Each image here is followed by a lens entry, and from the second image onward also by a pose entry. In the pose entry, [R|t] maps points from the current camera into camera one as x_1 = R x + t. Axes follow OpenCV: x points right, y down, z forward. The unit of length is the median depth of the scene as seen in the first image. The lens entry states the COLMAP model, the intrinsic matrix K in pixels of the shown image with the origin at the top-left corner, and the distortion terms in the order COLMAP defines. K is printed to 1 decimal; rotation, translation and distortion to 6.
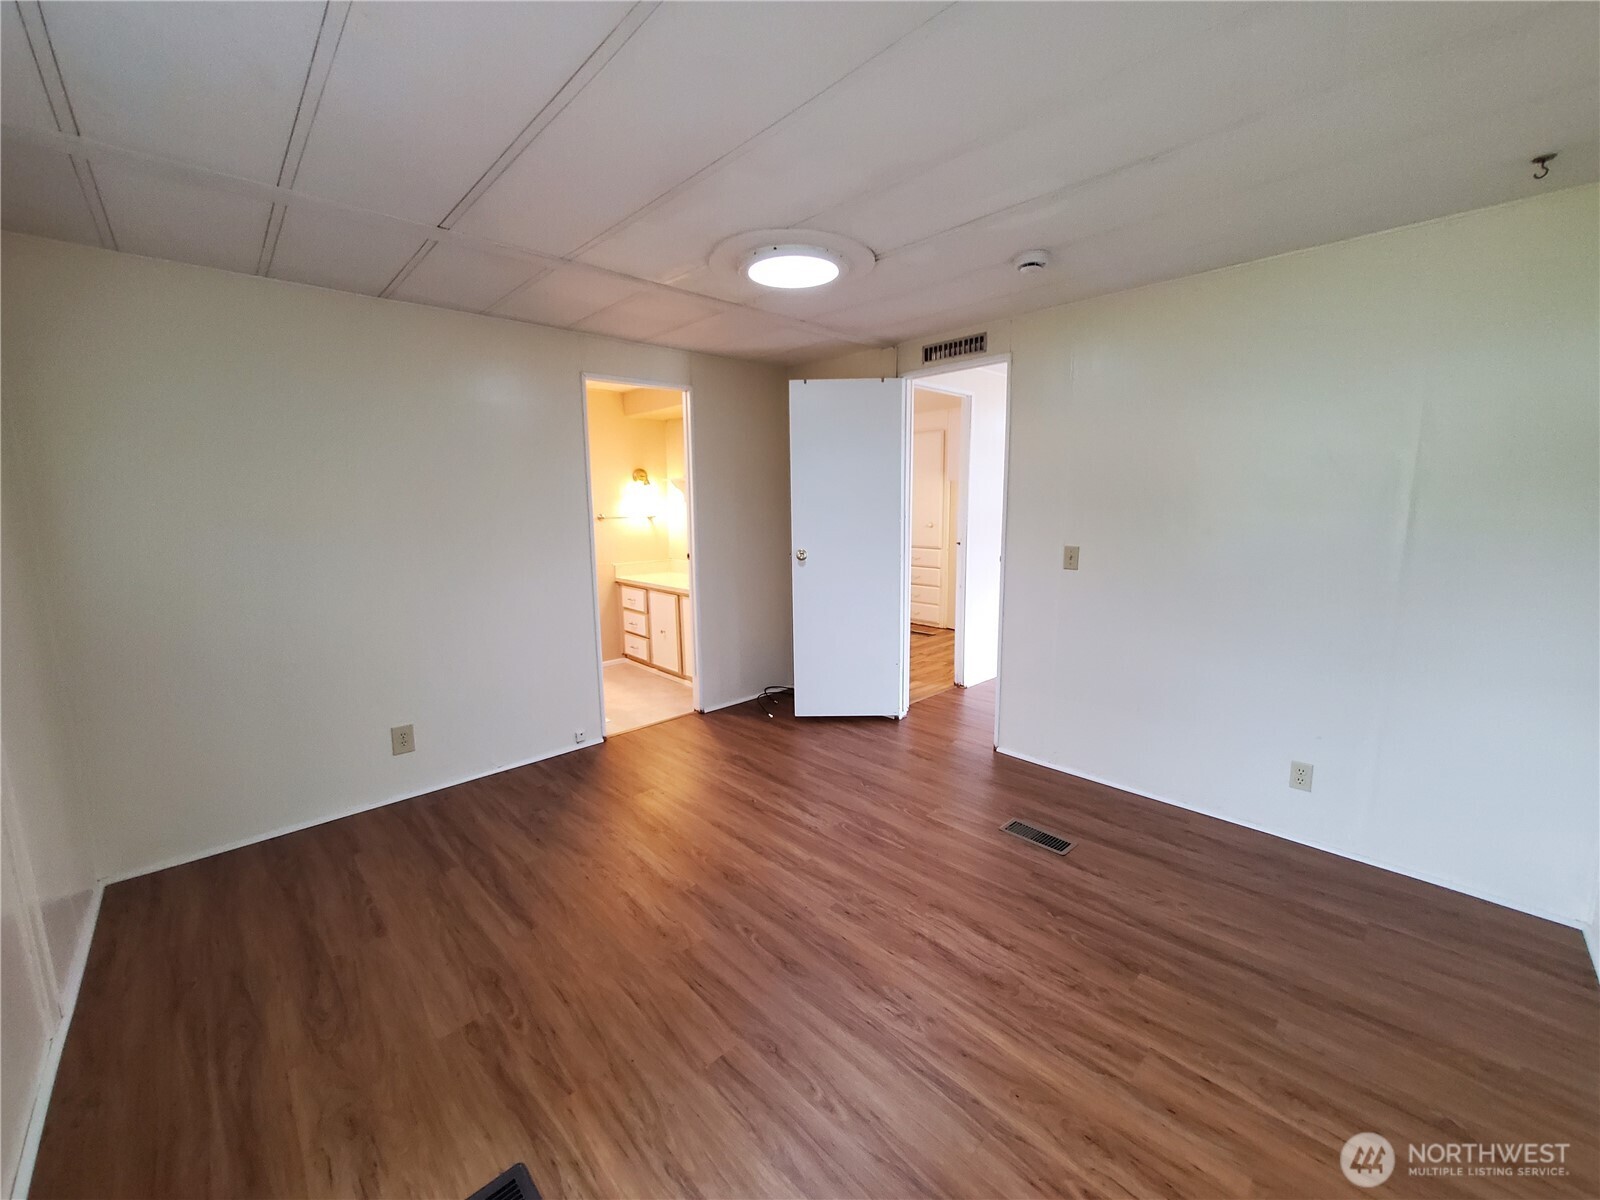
lens RADIAL K [[634.3, 0, 798.7], [0, 634.3, 600.8], [0, 0, 1]] dist [-0.006075, 0.000589]
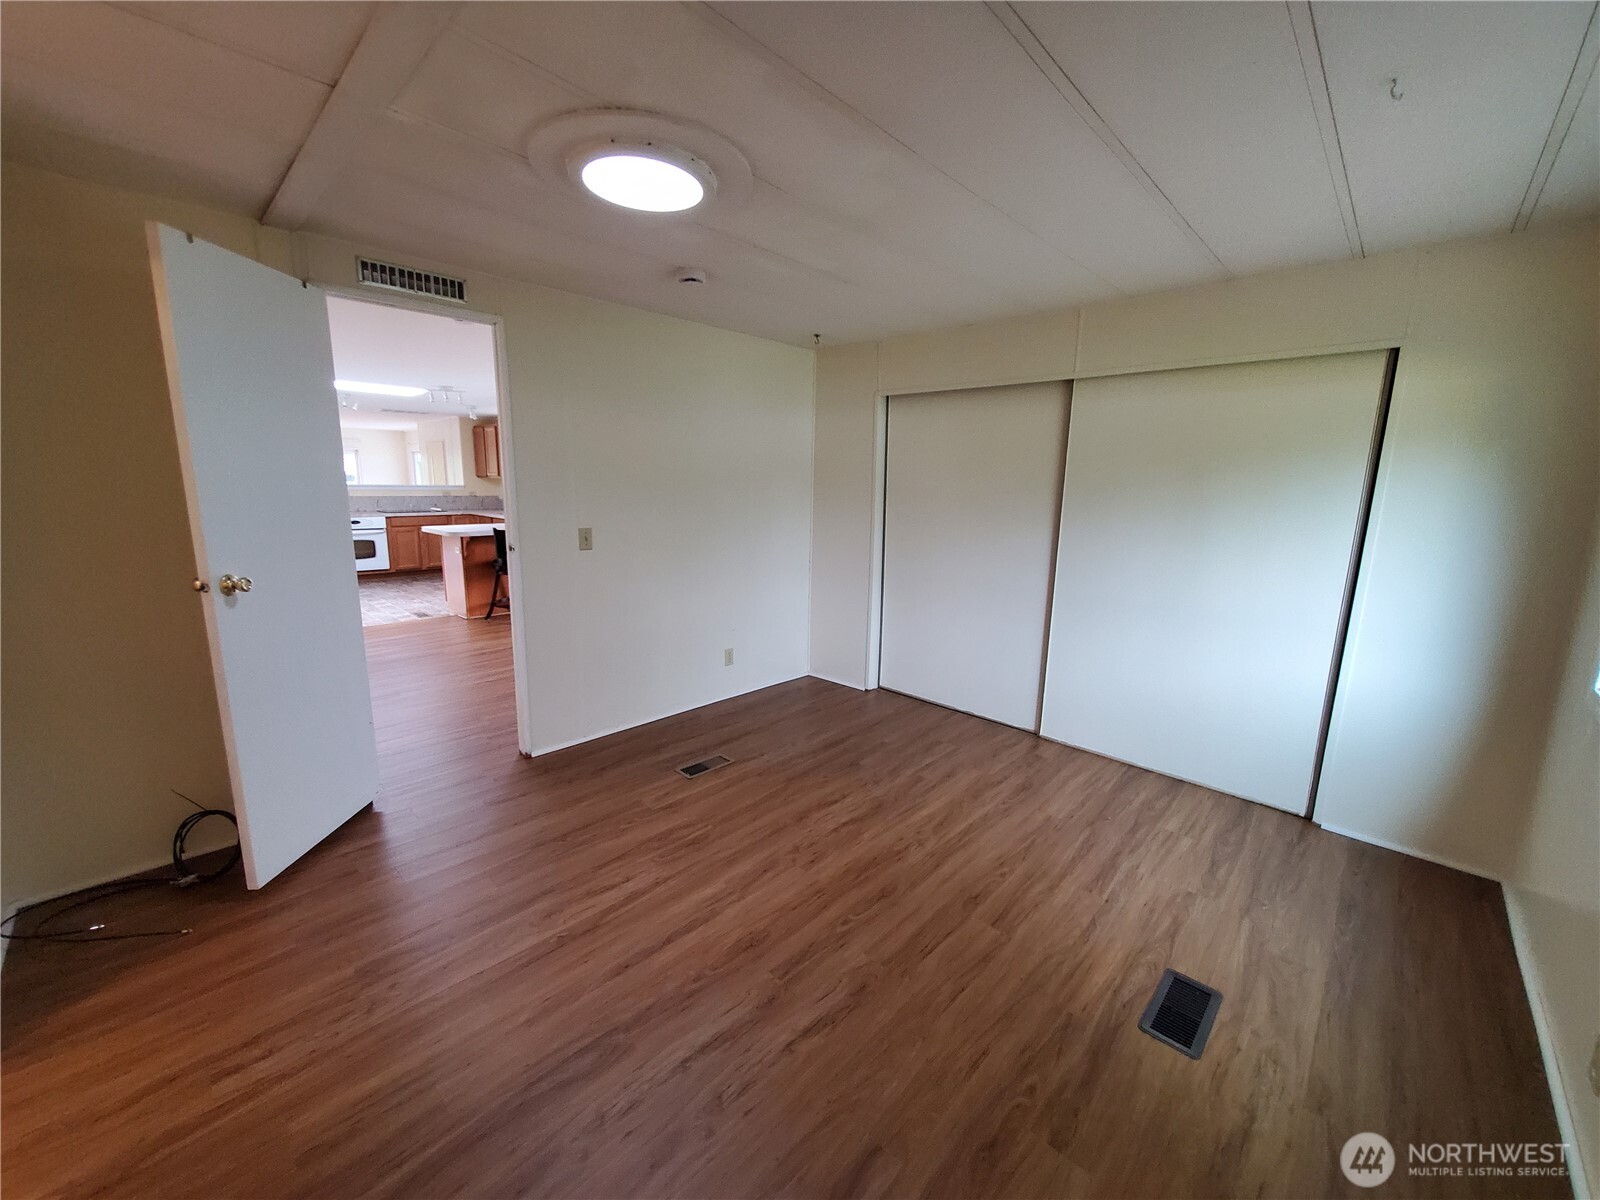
lens RADIAL K [[634.3, 0, 799.9], [0, 634.3, 602.9], [0, 0, 1]] dist [-0.006075, 0.000589]
pose [[-0.055550, -0.174707, 0.983052, -0.964414], [0.143578, 0.972942, 0.181024, -0.154428], [-0.988079, 0.151201, -0.028963, 1.025224]]
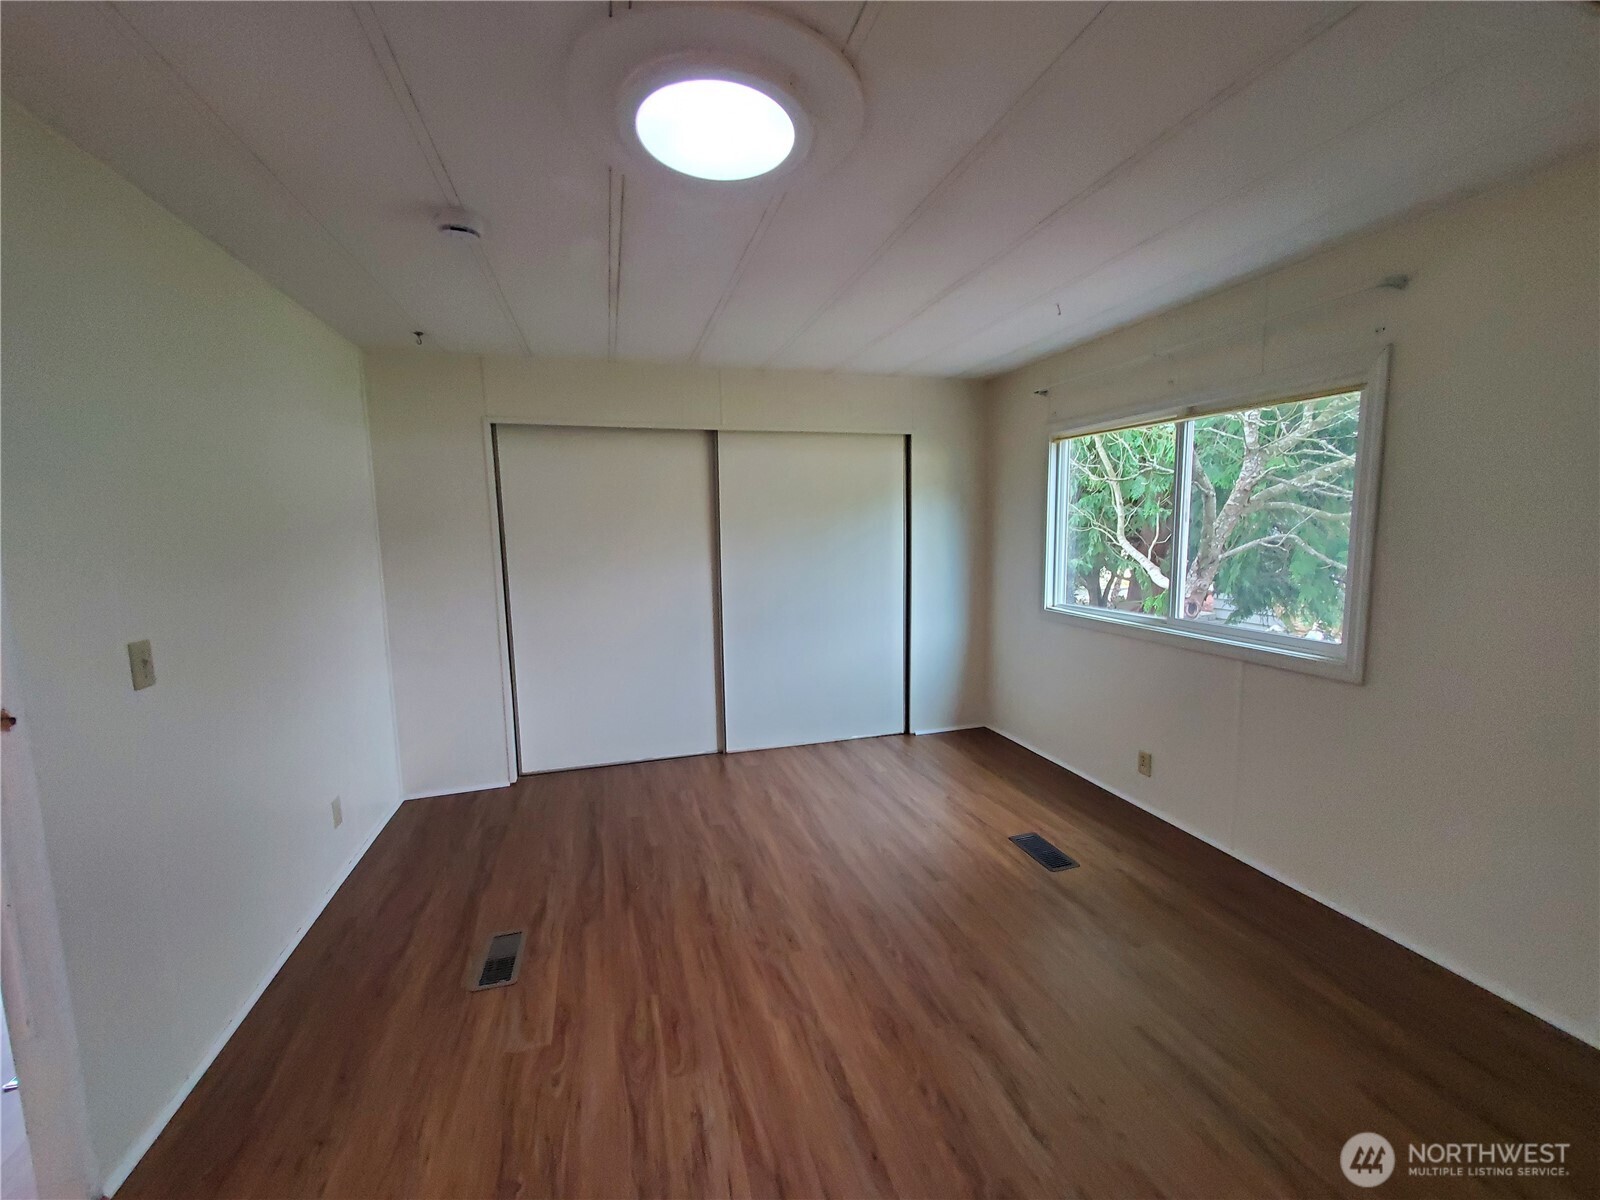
lens RADIAL K [[634.3, 0, 807.7], [0, 634.3, 594.5], [0, 0, 1]] dist [-0.006075, 0.000589]
pose [[-0.901214, -0.019791, 0.432923, -0.381754], [0.099129, 0.963059, 0.250383, -0.286003], [-0.421885, 0.268564, -0.865960, 1.770323]]
